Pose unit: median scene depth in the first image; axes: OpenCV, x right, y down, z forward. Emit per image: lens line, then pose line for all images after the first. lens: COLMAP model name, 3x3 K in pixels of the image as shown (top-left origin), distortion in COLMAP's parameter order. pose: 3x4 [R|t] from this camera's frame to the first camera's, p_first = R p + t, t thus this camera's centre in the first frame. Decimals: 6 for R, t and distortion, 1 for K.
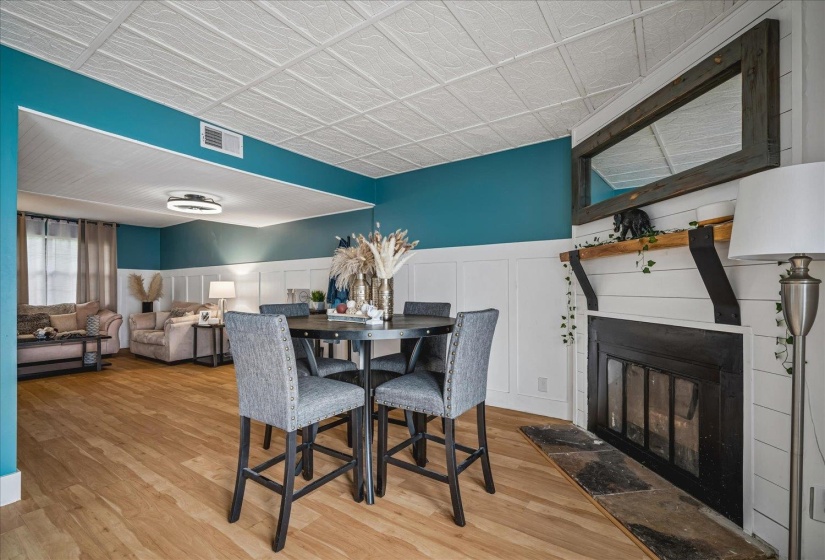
lens RADIAL K [[375.9, 0, 413.7], [0, 375.9, 288.6], [0, 0, 1]] dist [-0.002017, 0.000433]
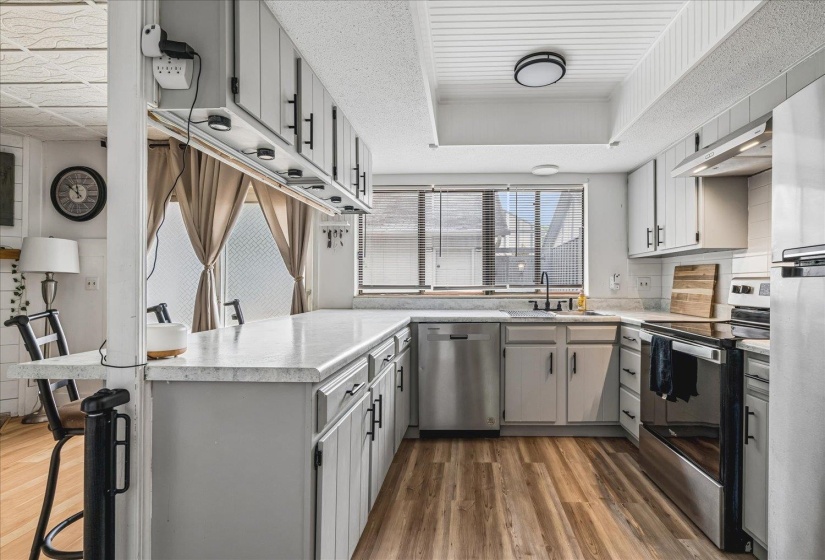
lens RADIAL K [[375.9, 0, 448.2], [0, 375.9, 283.2], [0, 0, 1]] dist [-0.002017, 0.000433]
pose [[-0.561215, 0.003462, 0.827663, -0.493593], [-0.002937, 0.999977, -0.006174, -0.001132], [-0.827665, -0.005896, -0.561192, 0.043365]]
